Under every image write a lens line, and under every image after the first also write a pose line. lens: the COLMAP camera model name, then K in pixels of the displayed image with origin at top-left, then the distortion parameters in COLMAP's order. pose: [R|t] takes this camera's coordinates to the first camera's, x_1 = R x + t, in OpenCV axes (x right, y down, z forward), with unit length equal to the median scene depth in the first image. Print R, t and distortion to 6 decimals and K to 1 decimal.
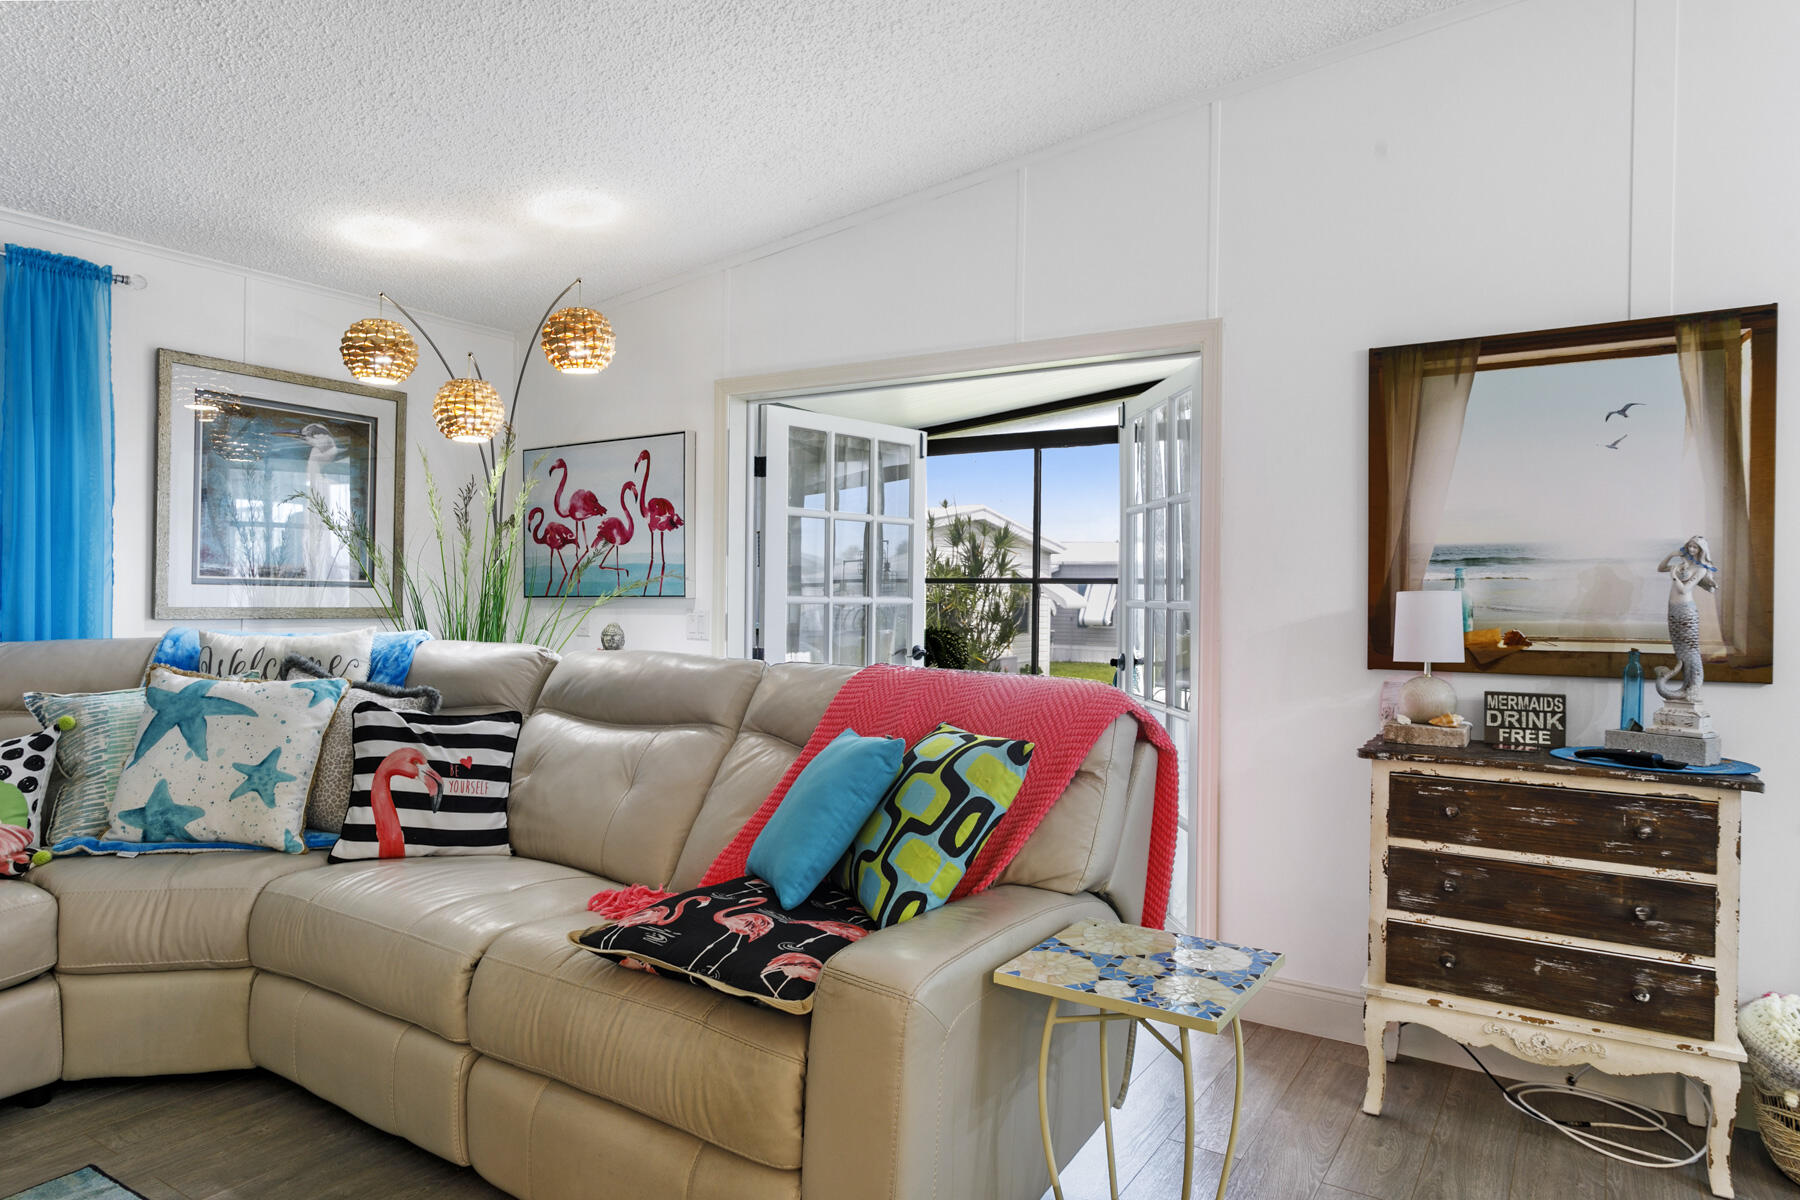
lens RADIAL K [[1084.1, 0, 881.8], [0, 1084.1, 607.7], [0, 0, 1]] dist [-0.012536, 0.005259]
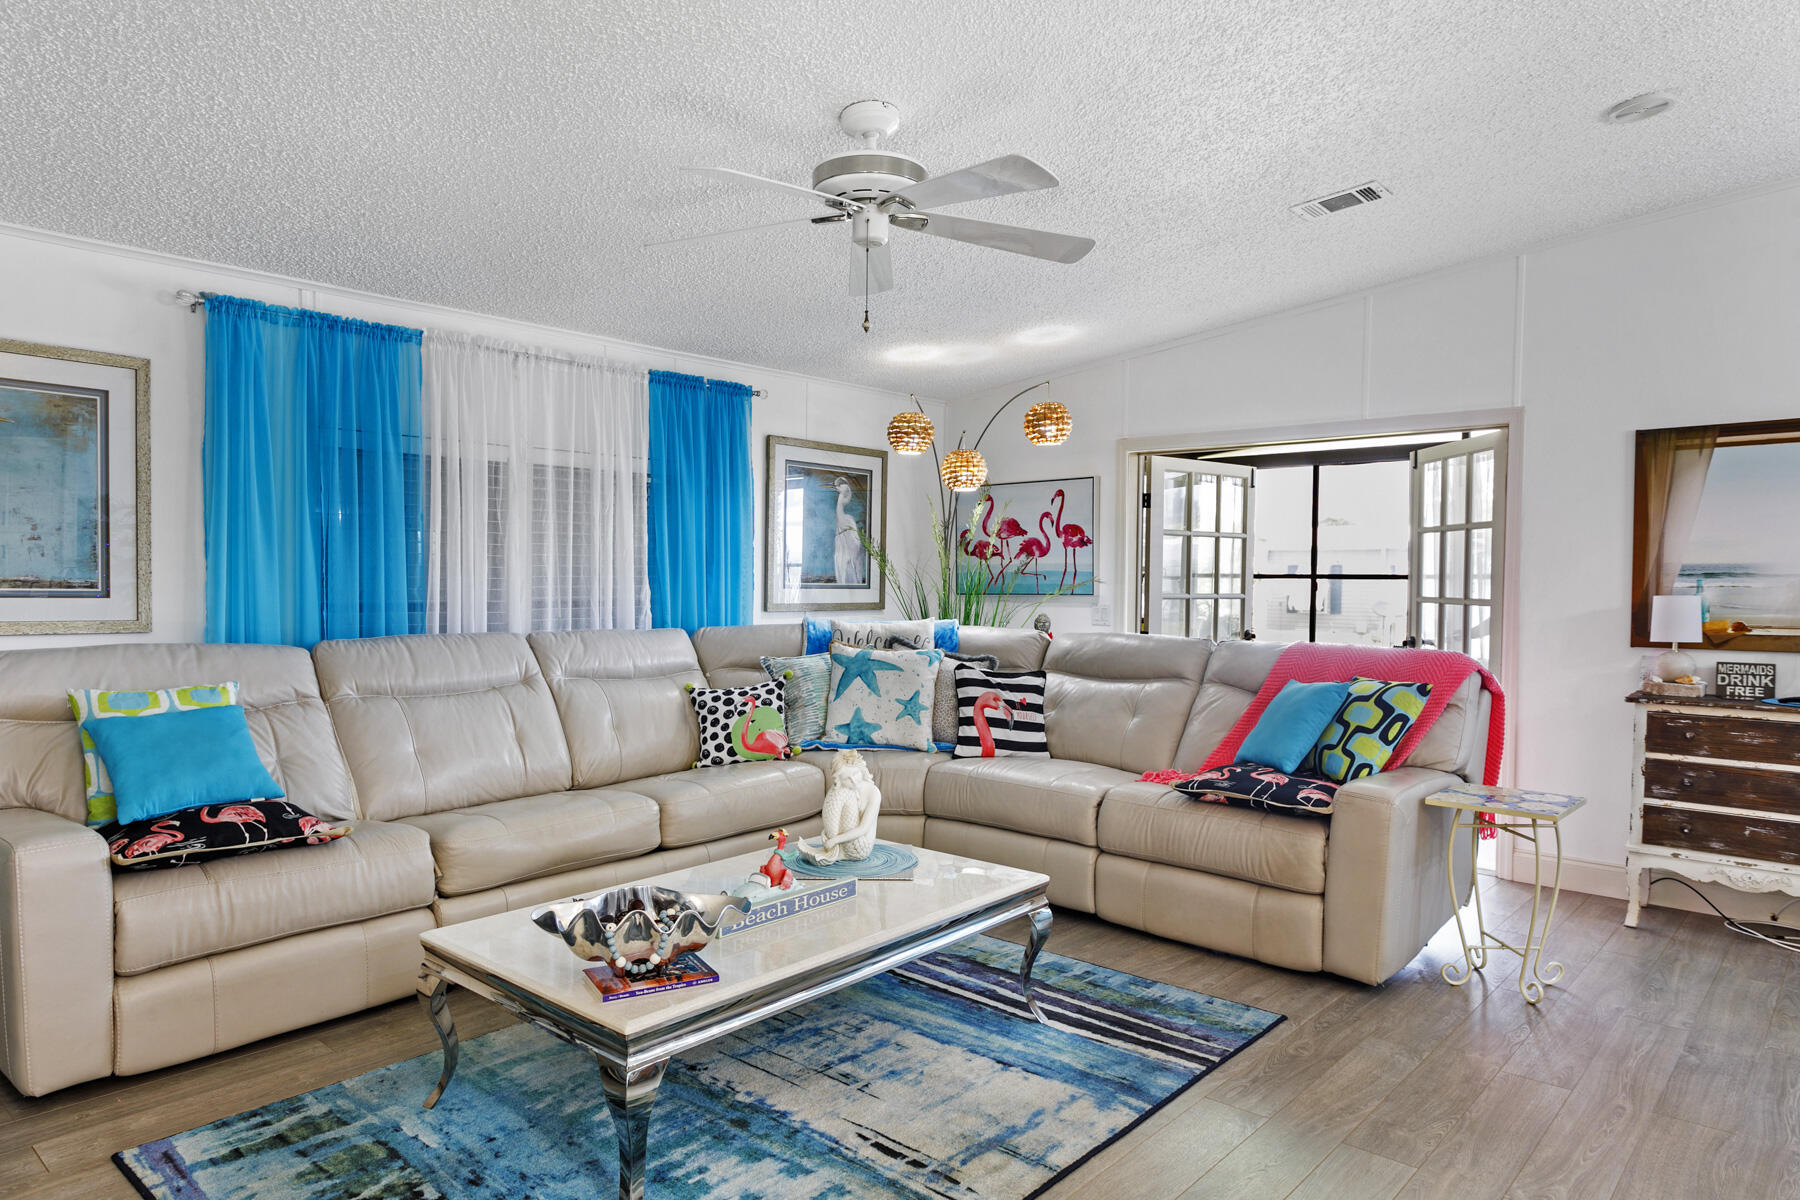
lens RADIAL K [[1084.1, 0, 884.1], [0, 1084.1, 629.0], [0, 0, 1]] dist [-0.012536, 0.005259]
pose [[0.986564, 0.002785, -0.163349, -0.340723], [0.002694, 0.999441, 0.033310, -0.021059], [0.163350, -0.033302, 0.986006, -0.668106]]
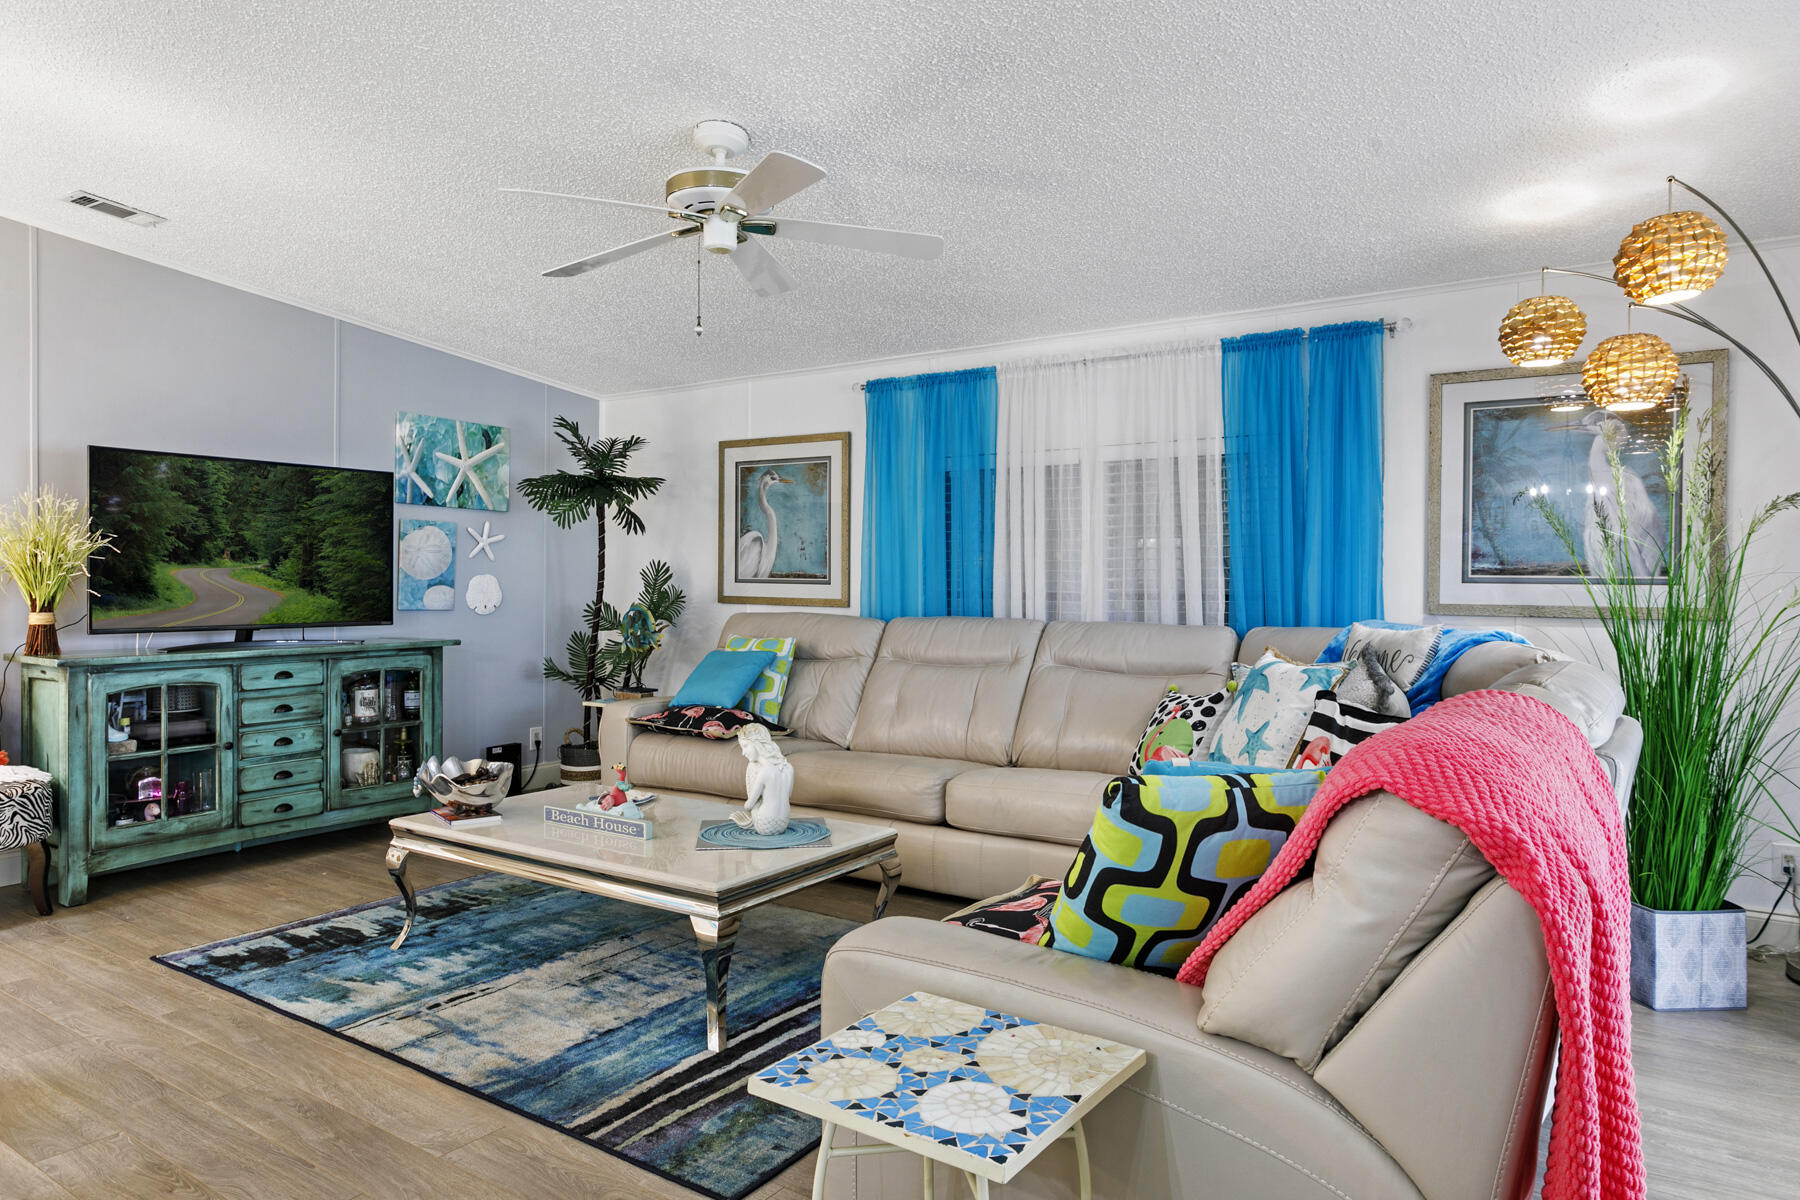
lens RADIAL K [[1123.4, 0, 925.3], [0, 1123.4, 586.3], [0, 0, 1]] dist [-0.002251, 0.000380]
pose [[-0.006475, -0.007190, -0.999953, 0.676003], [-0.016948, 0.999831, -0.007079, -0.002093], [0.999835, 0.016901, -0.006596, 0.639322]]
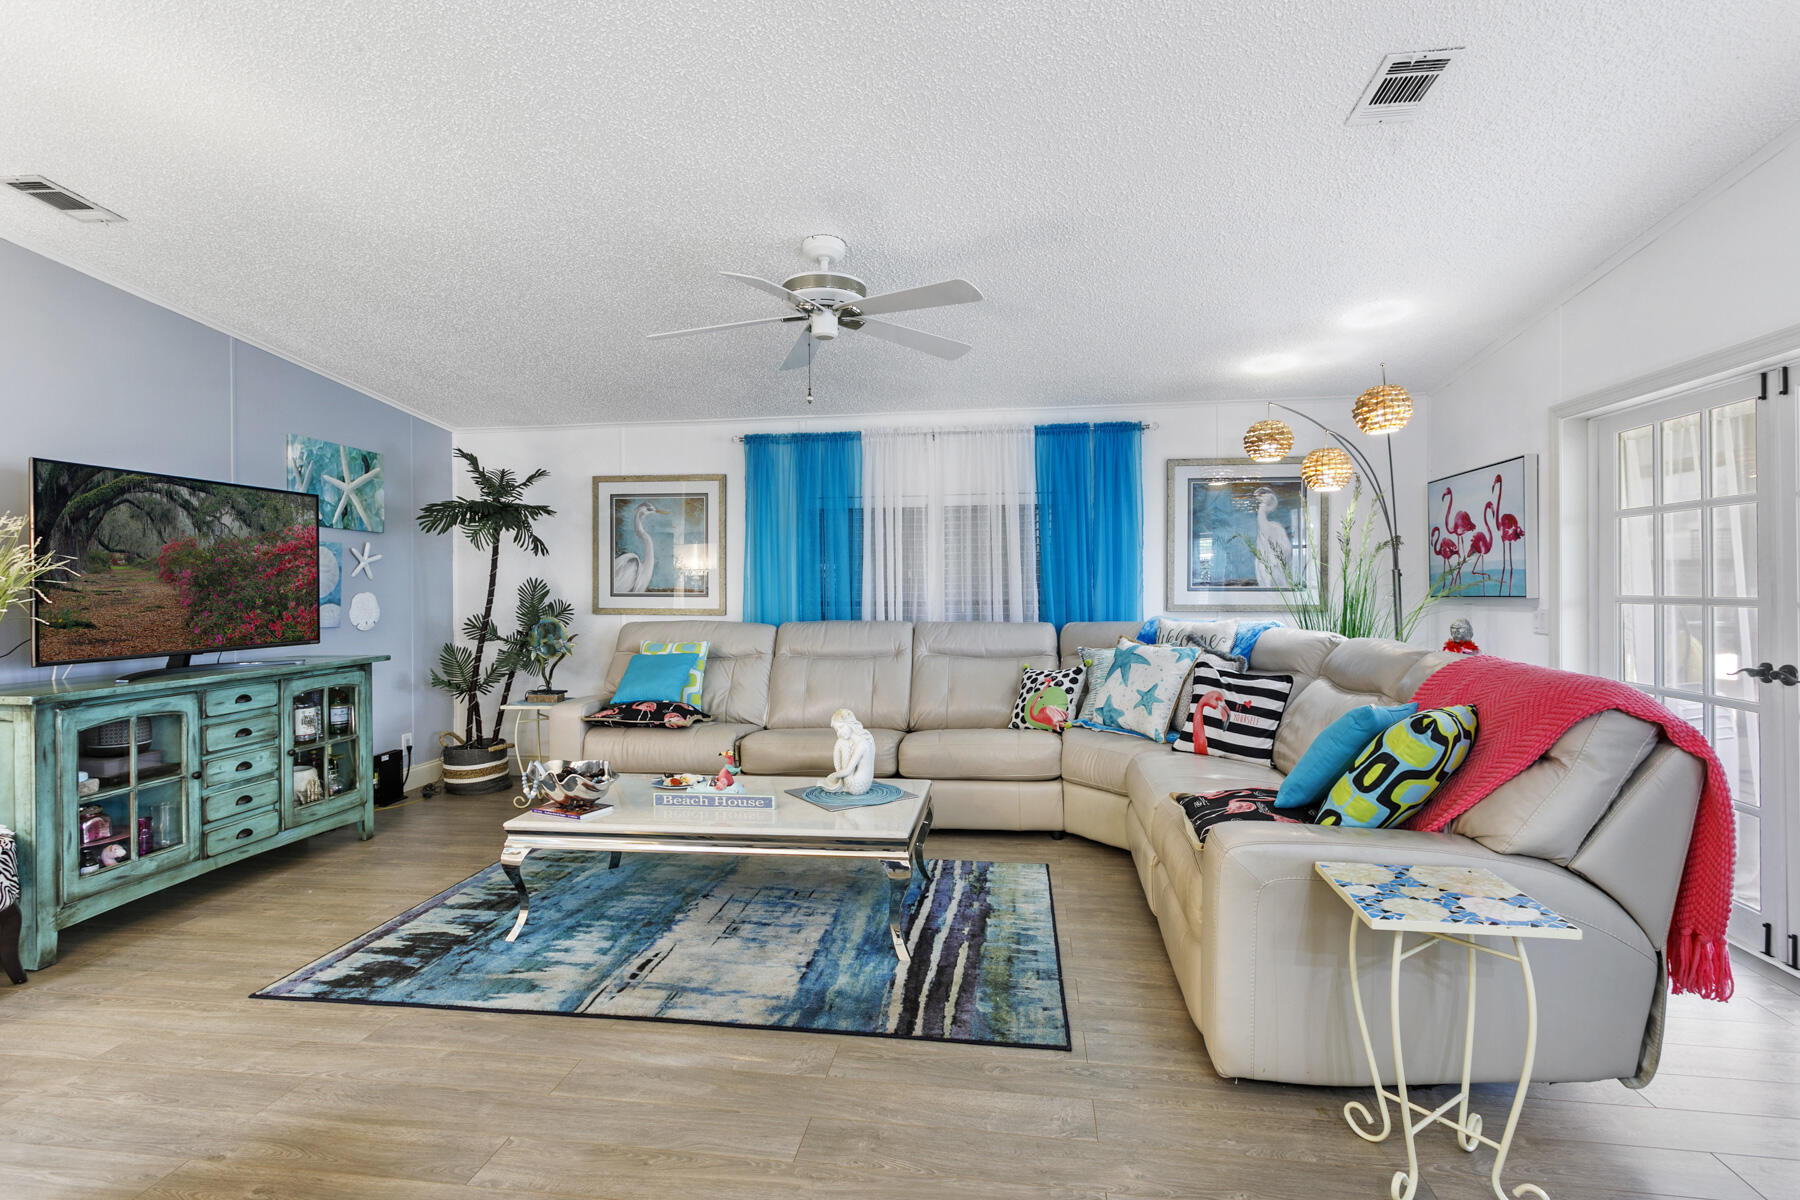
lens RADIAL K [[868.3, 0, 916.0], [0, 868.3, 590.9], [0, 0, 1]] dist [0.002546, 0.001222]
pose [[0.431760, -0.009711, -0.901936, 0.590231], [-0.000033, 0.999942, -0.010782, -0.010187], [0.901989, 0.004685, 0.431734, 0.005314]]
